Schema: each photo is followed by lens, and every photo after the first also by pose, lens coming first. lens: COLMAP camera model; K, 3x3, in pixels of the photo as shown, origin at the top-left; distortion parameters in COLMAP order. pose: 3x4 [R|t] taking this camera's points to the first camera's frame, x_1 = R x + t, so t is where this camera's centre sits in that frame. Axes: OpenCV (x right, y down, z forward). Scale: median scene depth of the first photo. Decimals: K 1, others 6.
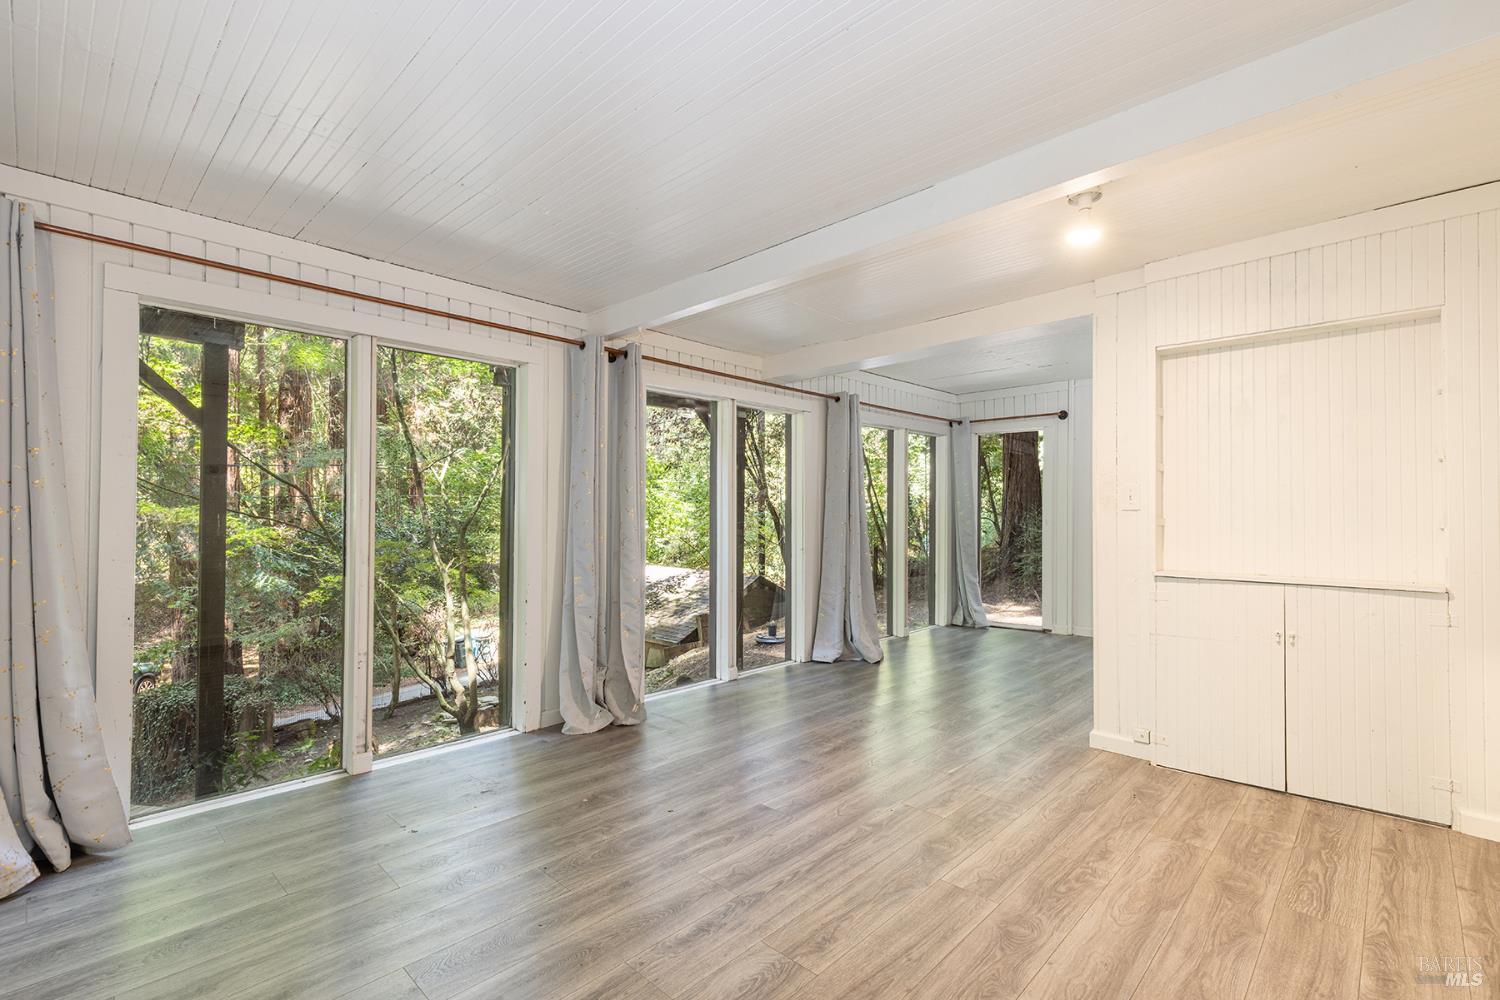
lens RADIAL K [[670.5, 0, 753.9], [0, 670.5, 507.7], [0, 0, 1]] dist [0.005026, 0.000131]
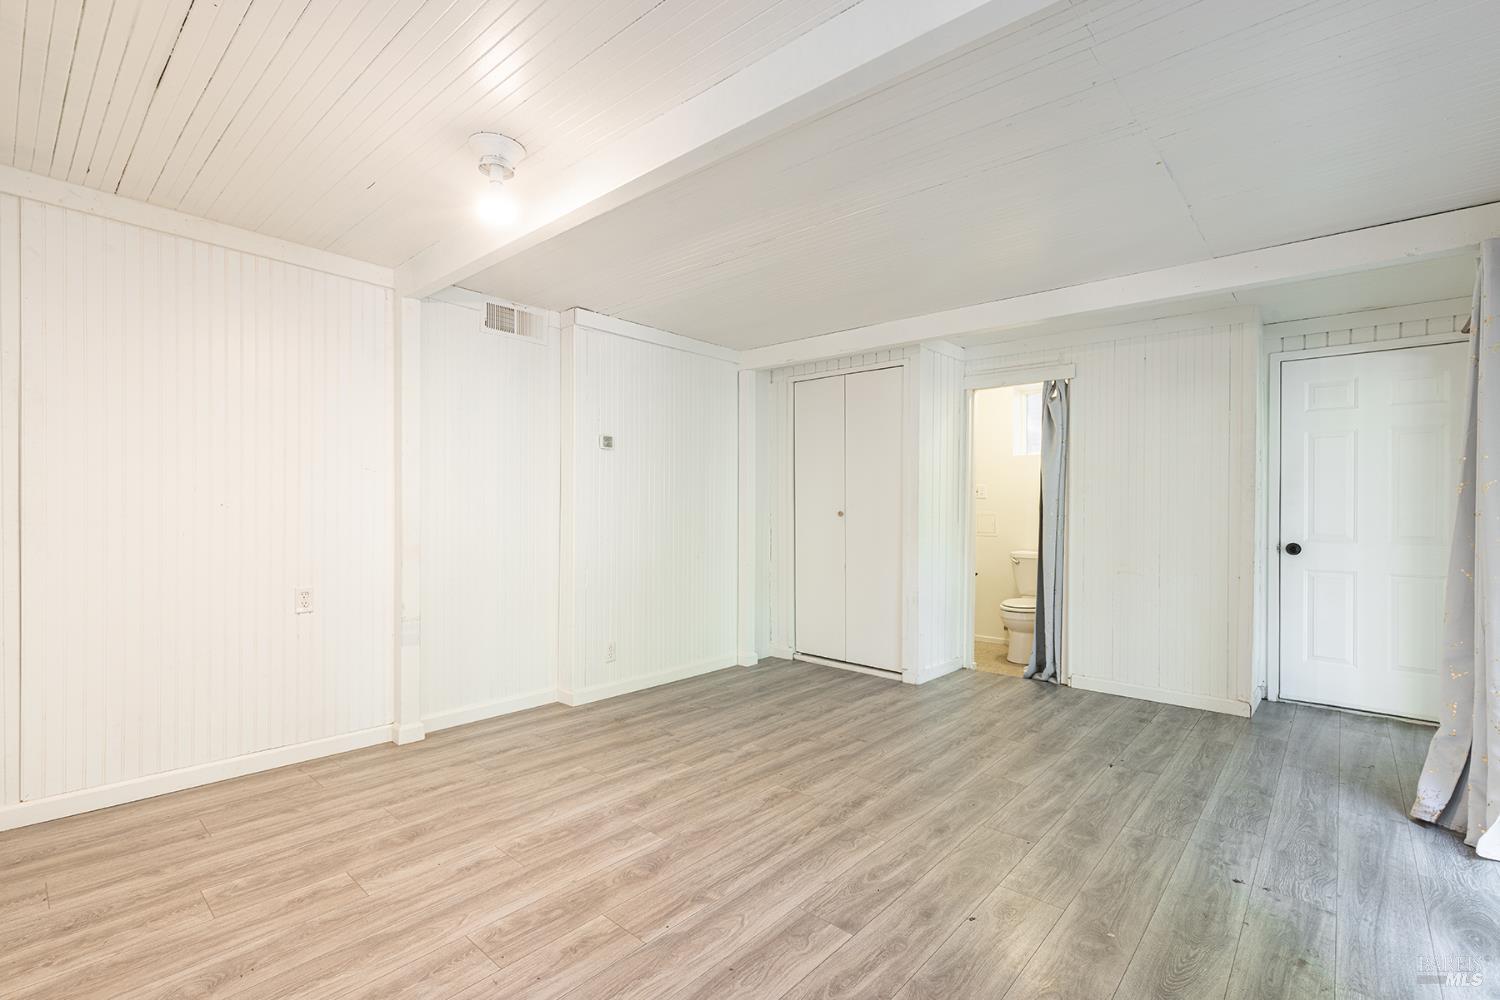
lens RADIAL K [[674.0, 0, 750.0], [0, 674.0, 500.0], [0, 0, 1]] dist [0.003611, 0.000502]
pose [[-0.999262, -0.010601, -0.036929, 0.175476], [-0.009937, 0.999787, -0.018103, 0.013224], [0.037113, -0.017723, -0.999154, 2.031761]]
